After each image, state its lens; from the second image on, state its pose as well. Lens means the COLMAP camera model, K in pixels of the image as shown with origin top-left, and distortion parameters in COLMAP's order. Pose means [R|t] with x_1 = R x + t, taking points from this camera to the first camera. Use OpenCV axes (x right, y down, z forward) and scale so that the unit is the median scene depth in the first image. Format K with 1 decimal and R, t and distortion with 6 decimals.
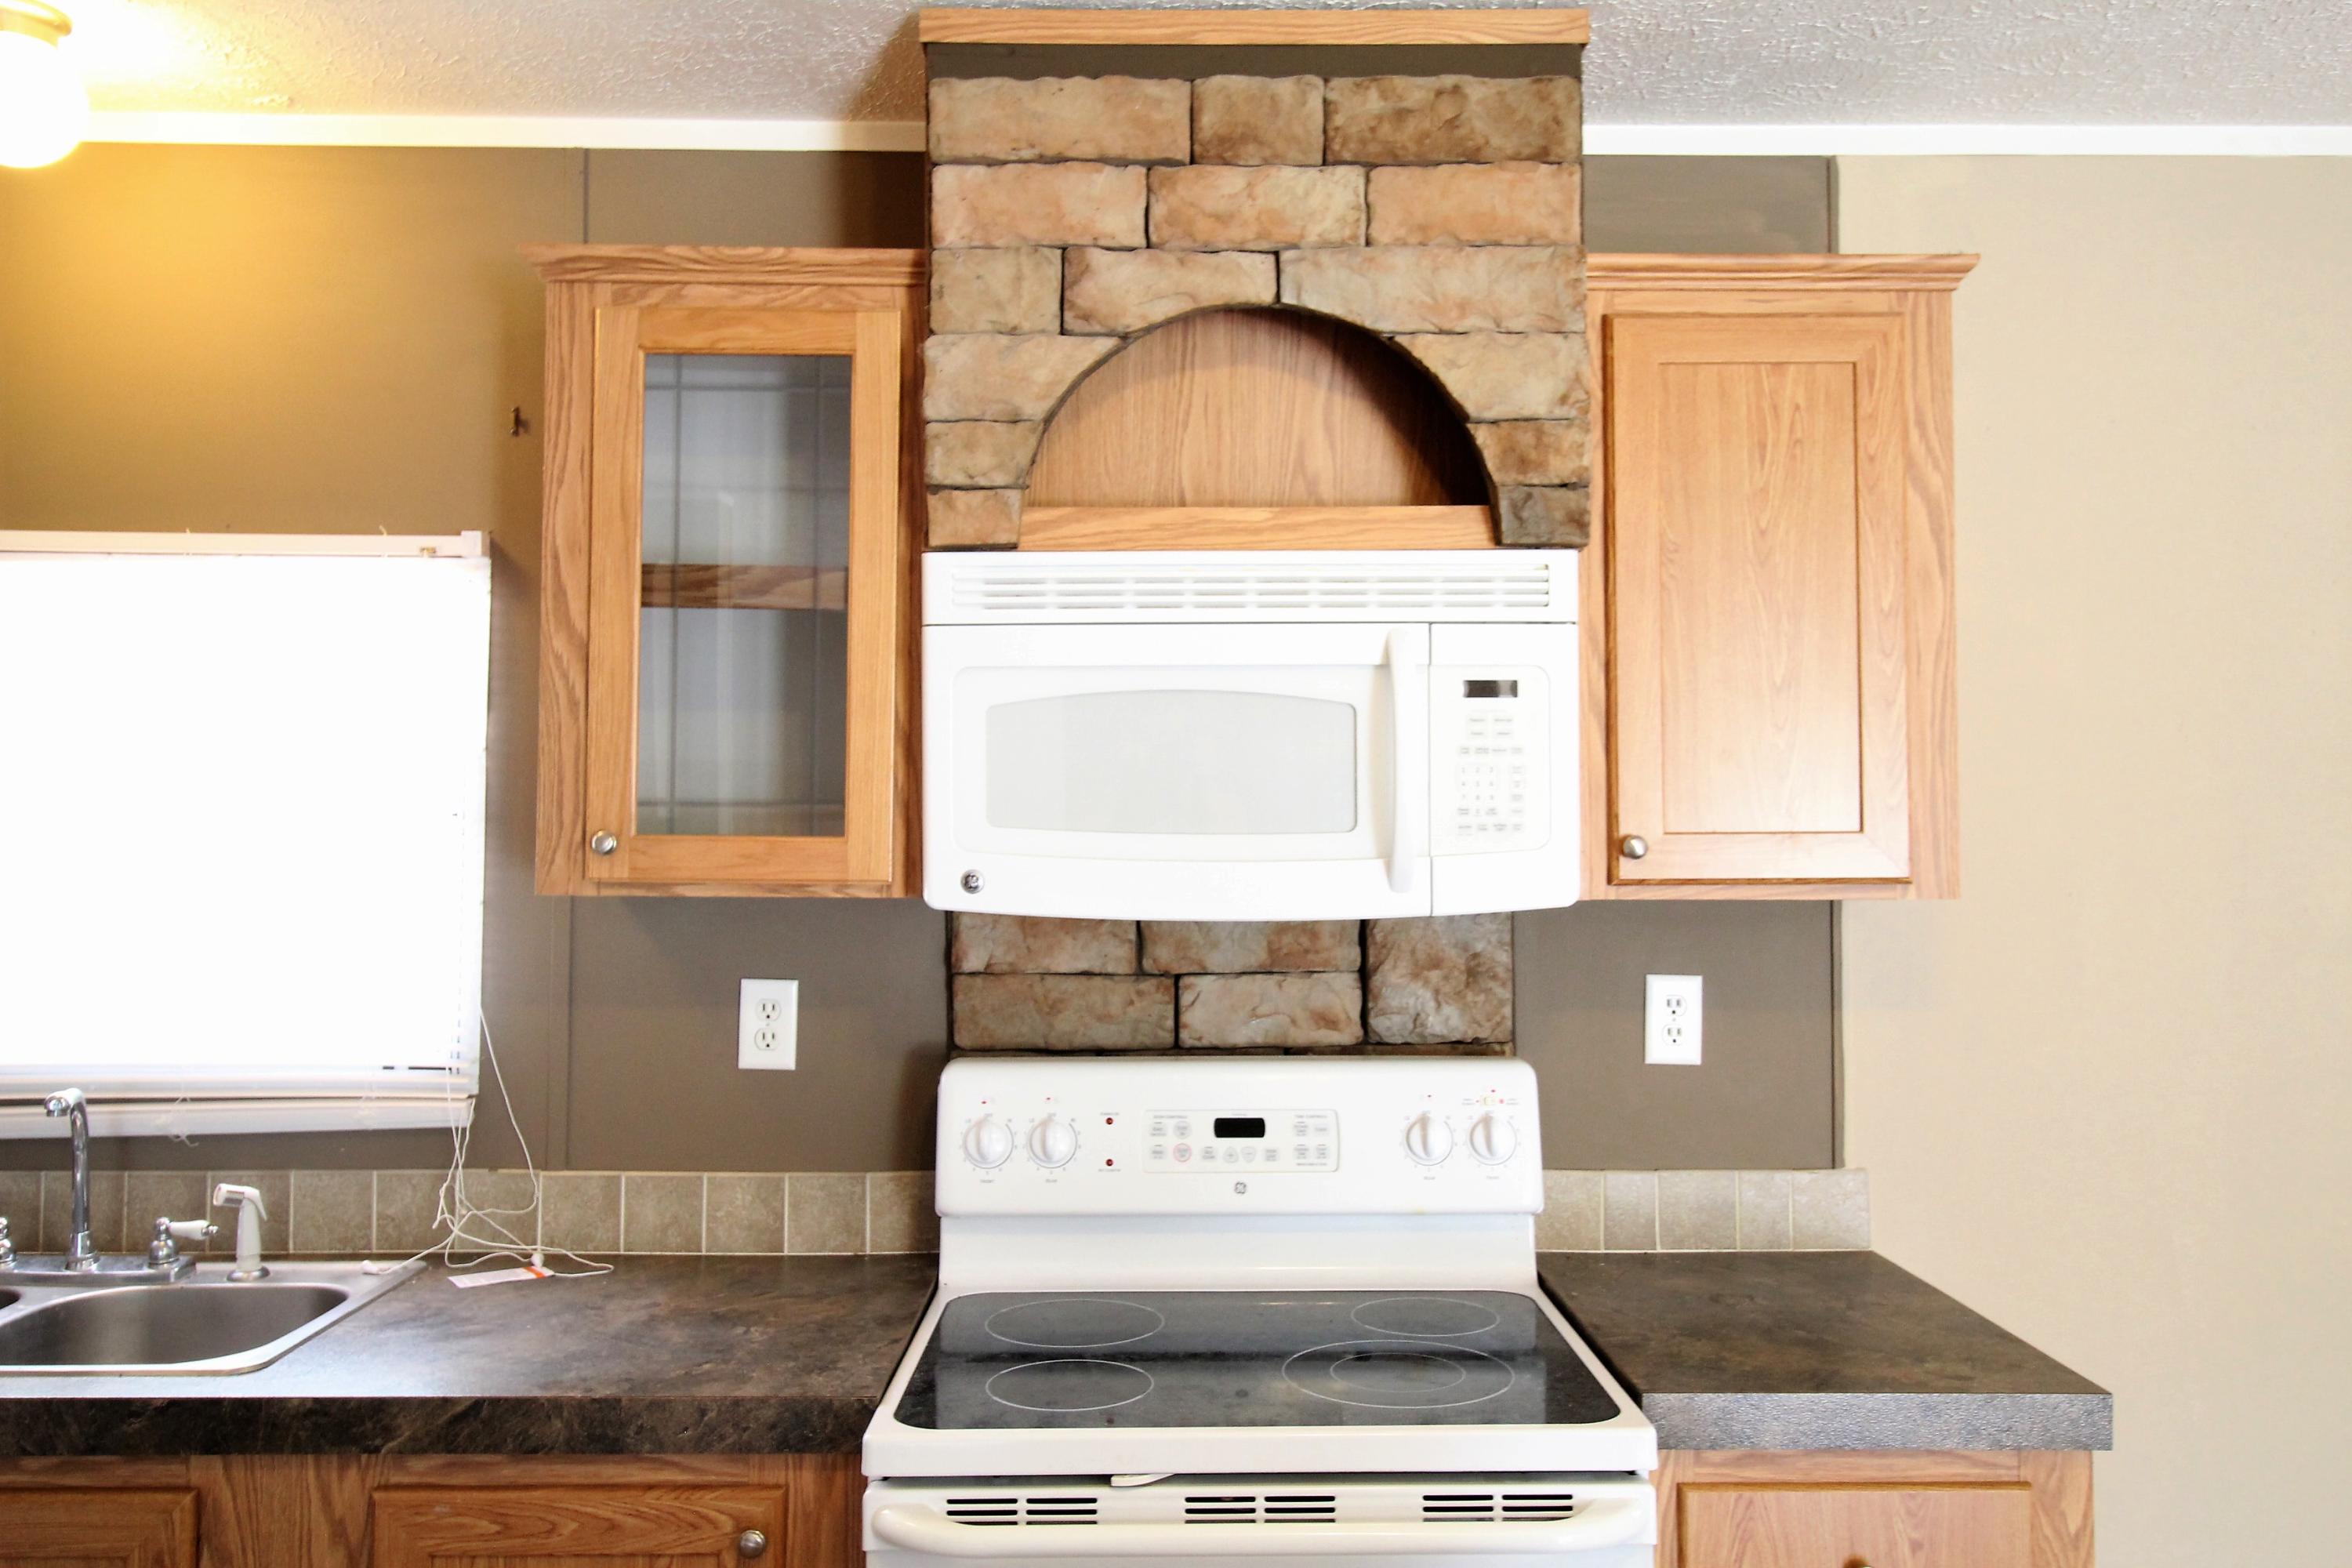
lens RADIAL K [[1933.3, 0, 1179.6], [0, 1933.3, 777.7], [0, 0, 1]] dist [0.028277, 0.020225]
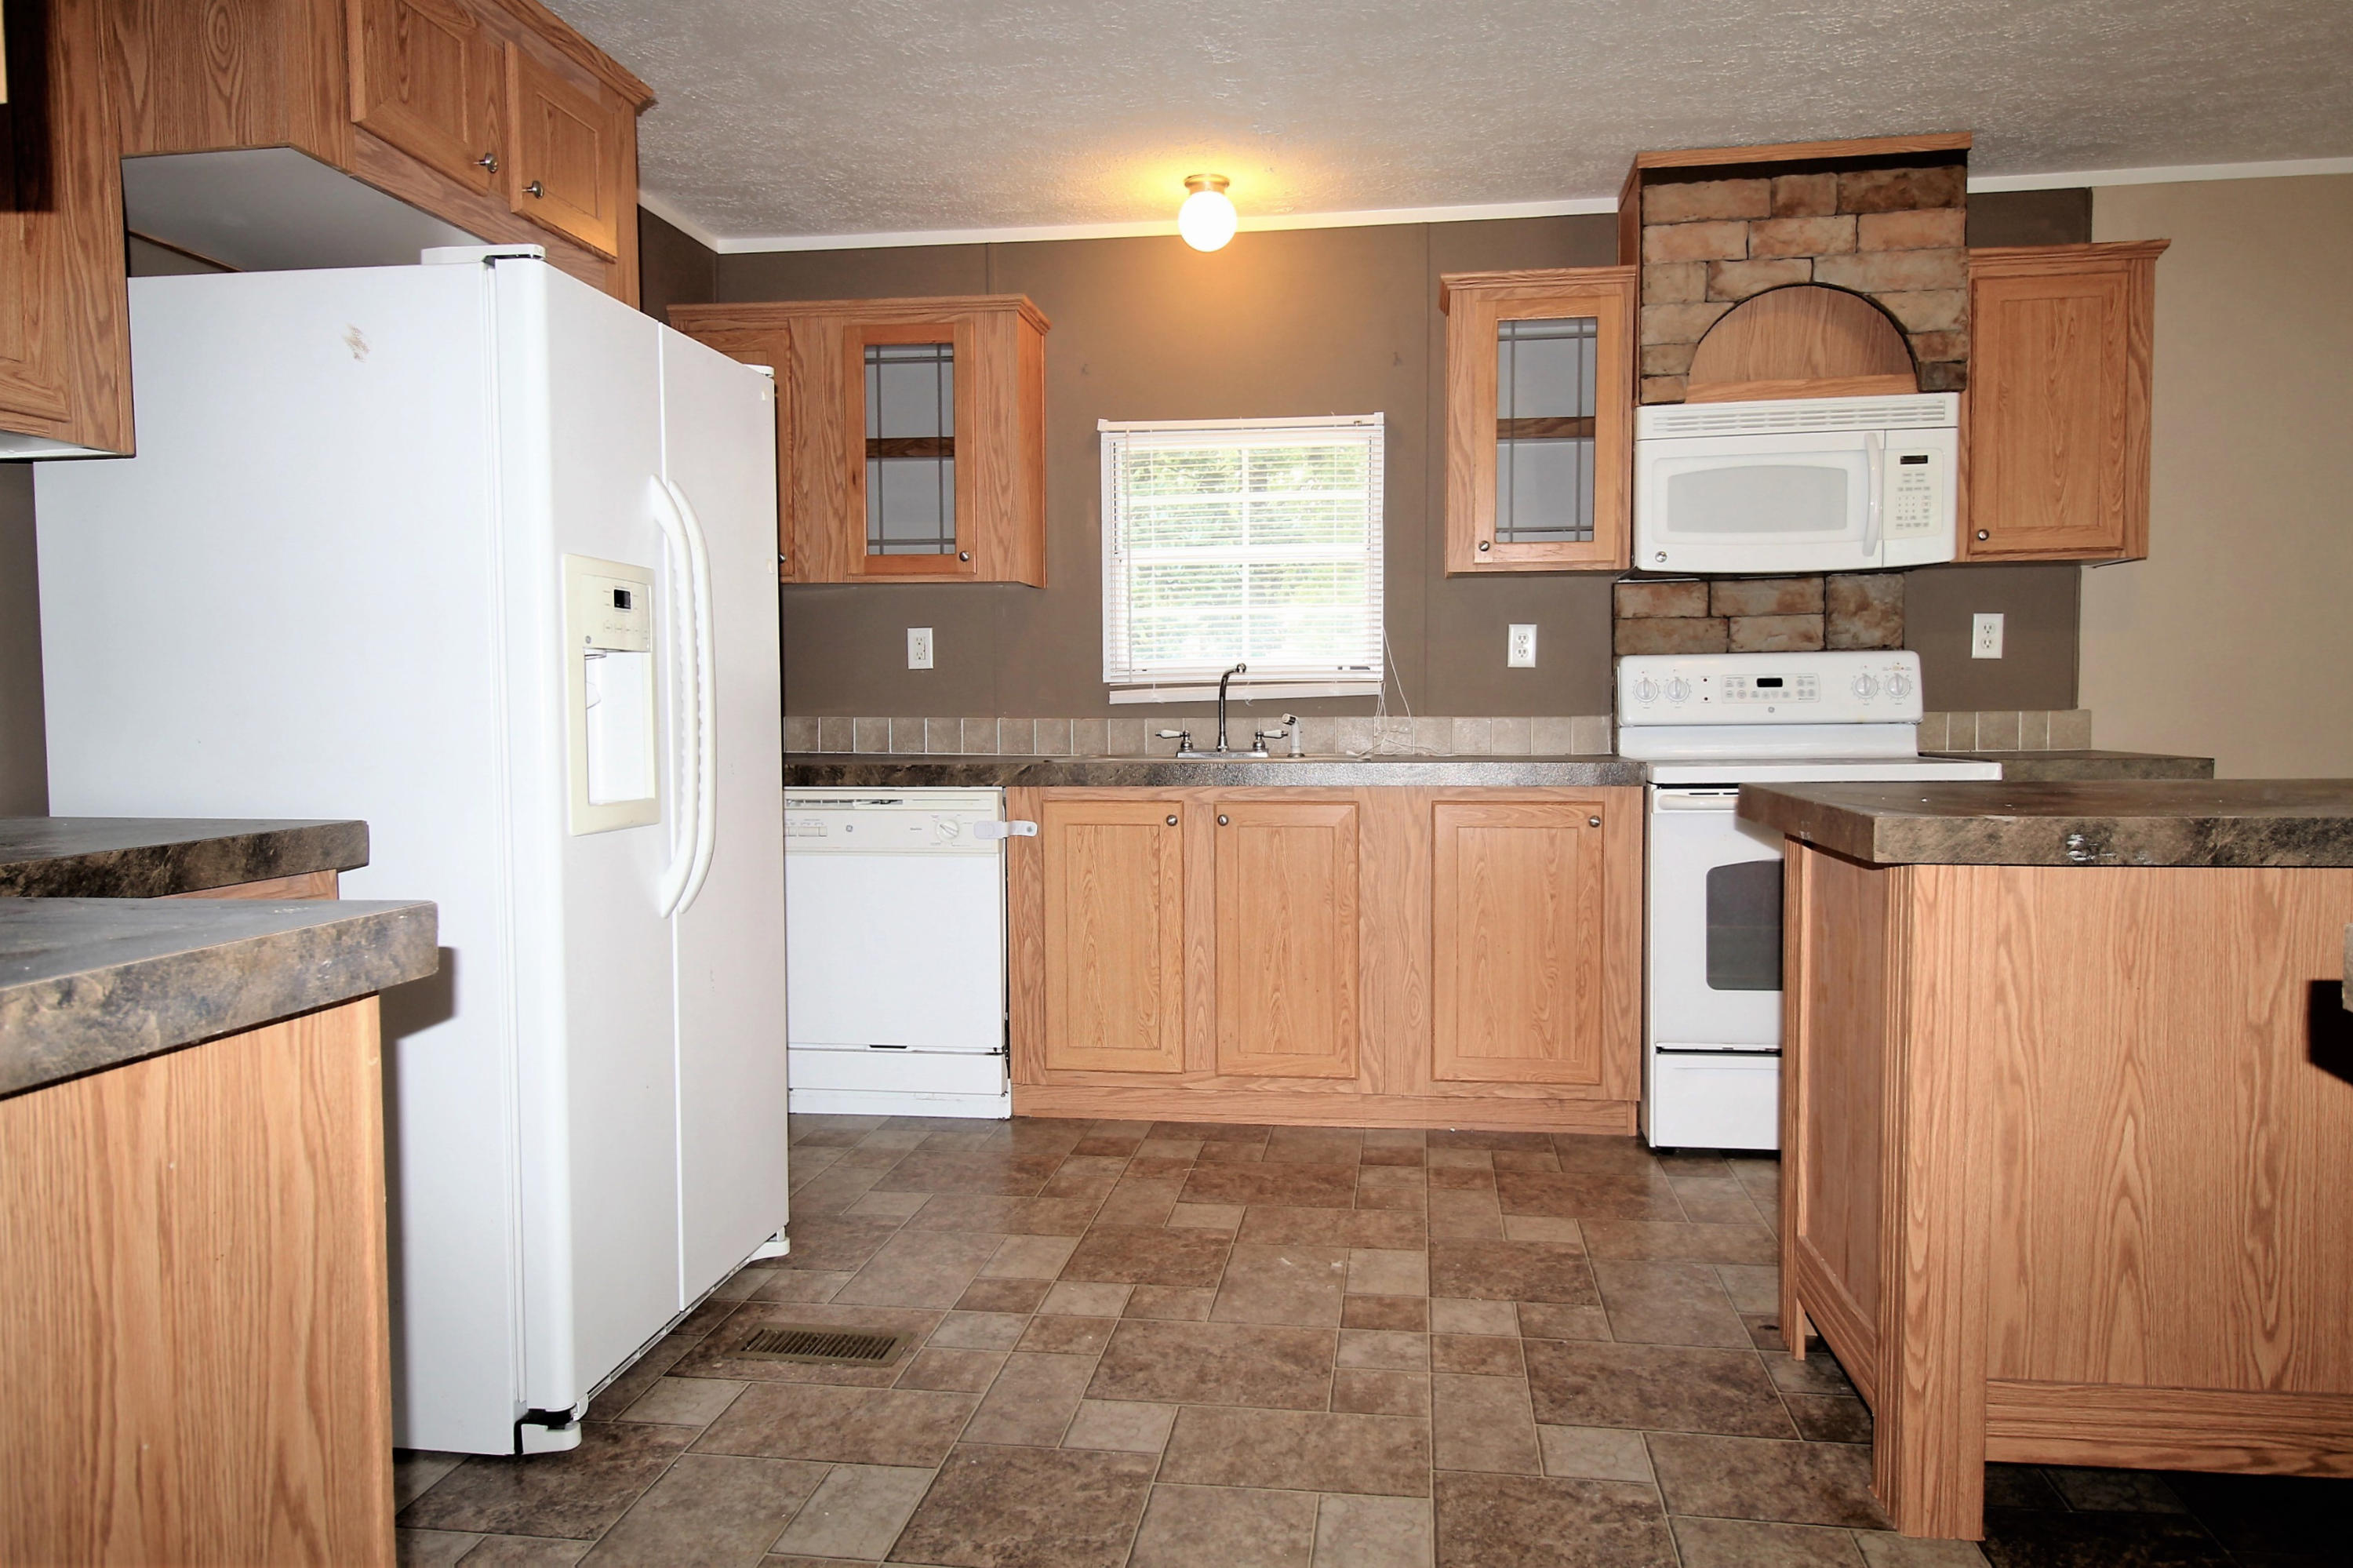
lens RADIAL K [[1512.0, 0, 1200.9], [0, 1512.0, 771.3], [0, 0, 1]] dist [0.010744, 0.005693]
pose [[0.986754, 0.000093, -0.162224, -0.339895], [0.011943, 0.997245, 0.073215, 0.162277], [0.161784, -0.074183, 0.984034, -0.792108]]
